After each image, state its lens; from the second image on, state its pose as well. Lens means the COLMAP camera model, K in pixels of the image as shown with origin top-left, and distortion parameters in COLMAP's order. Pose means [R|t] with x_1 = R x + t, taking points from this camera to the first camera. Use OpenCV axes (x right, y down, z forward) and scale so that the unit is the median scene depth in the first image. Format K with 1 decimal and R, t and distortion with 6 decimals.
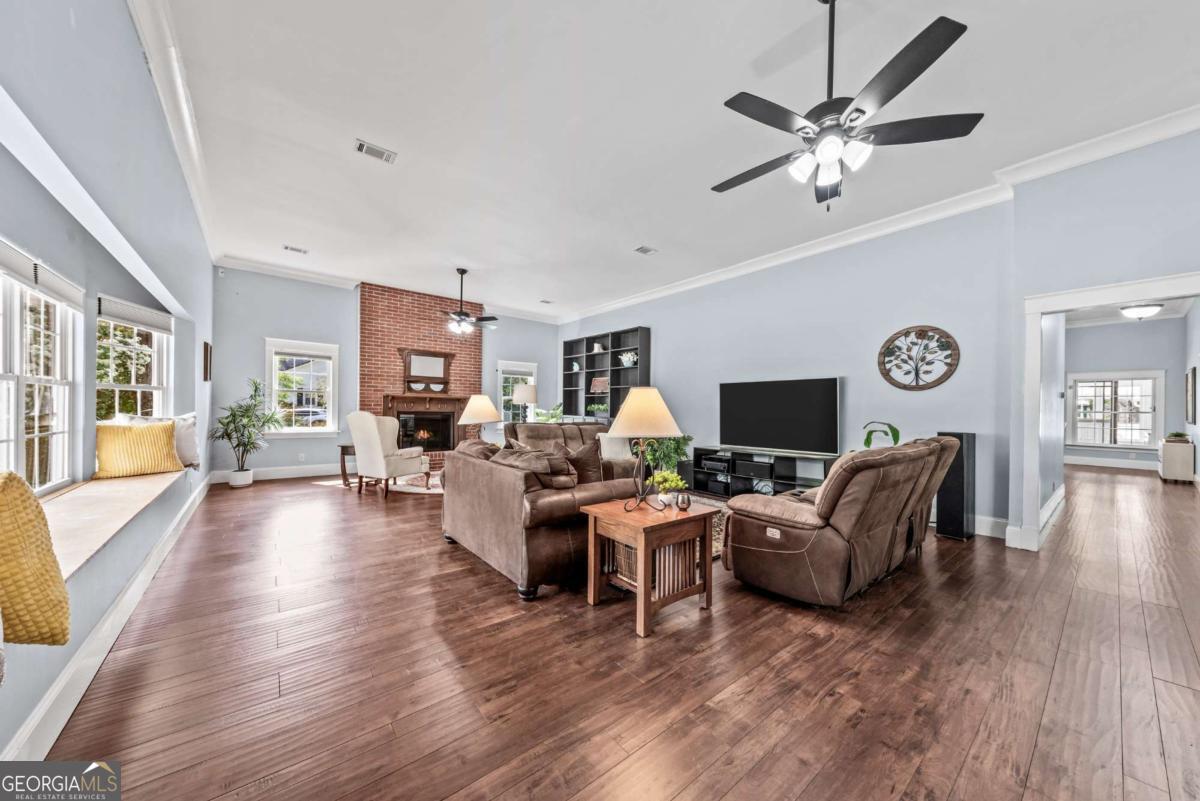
lens RADIAL K [[417.2, 0, 602.5], [0, 417.2, 408.8], [0, 0, 1]] dist [0.000437, 0.000019]
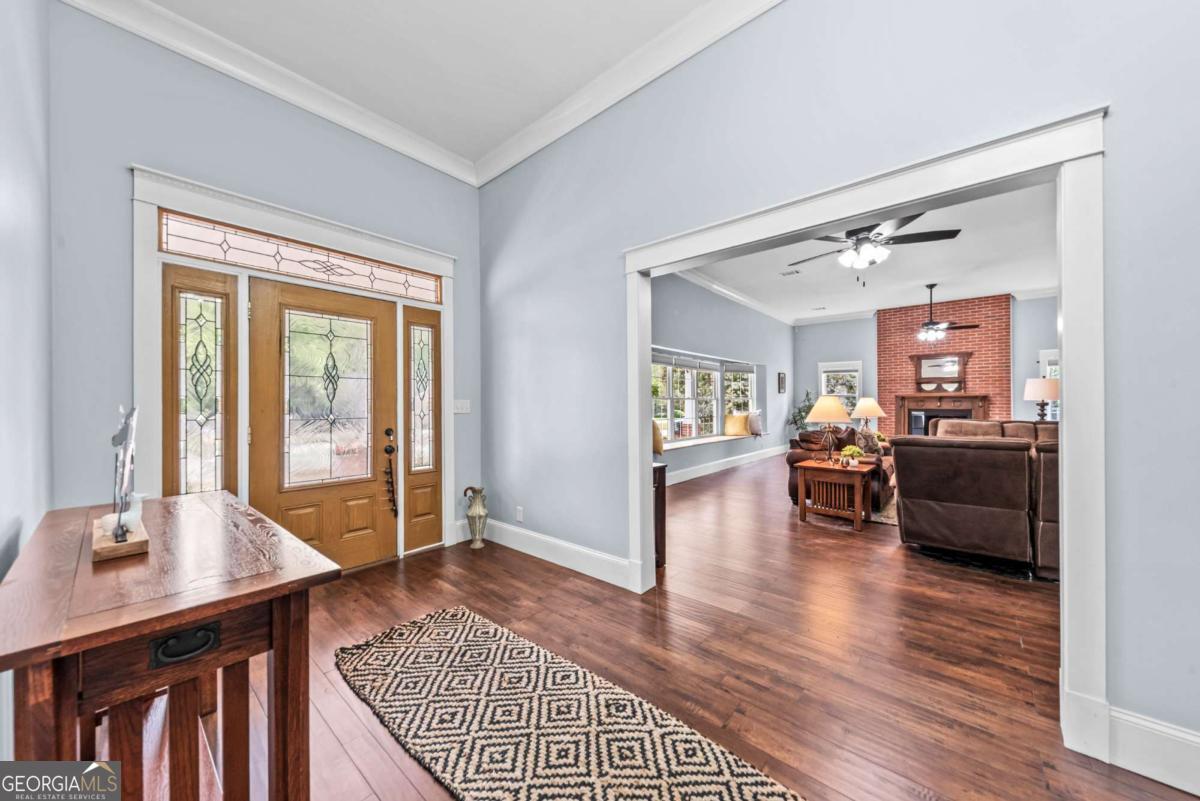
lens RADIAL K [[417.2, 0, 602.5], [0, 417.2, 408.8], [0, 0, 1]] dist [0.000437, 0.000019]
pose [[0.175815, -0.004850, -0.984411, 0.543217], [0.007620, 0.999965, -0.003566, 0.003609], [0.984394, -0.006874, 0.175846, -0.077296]]
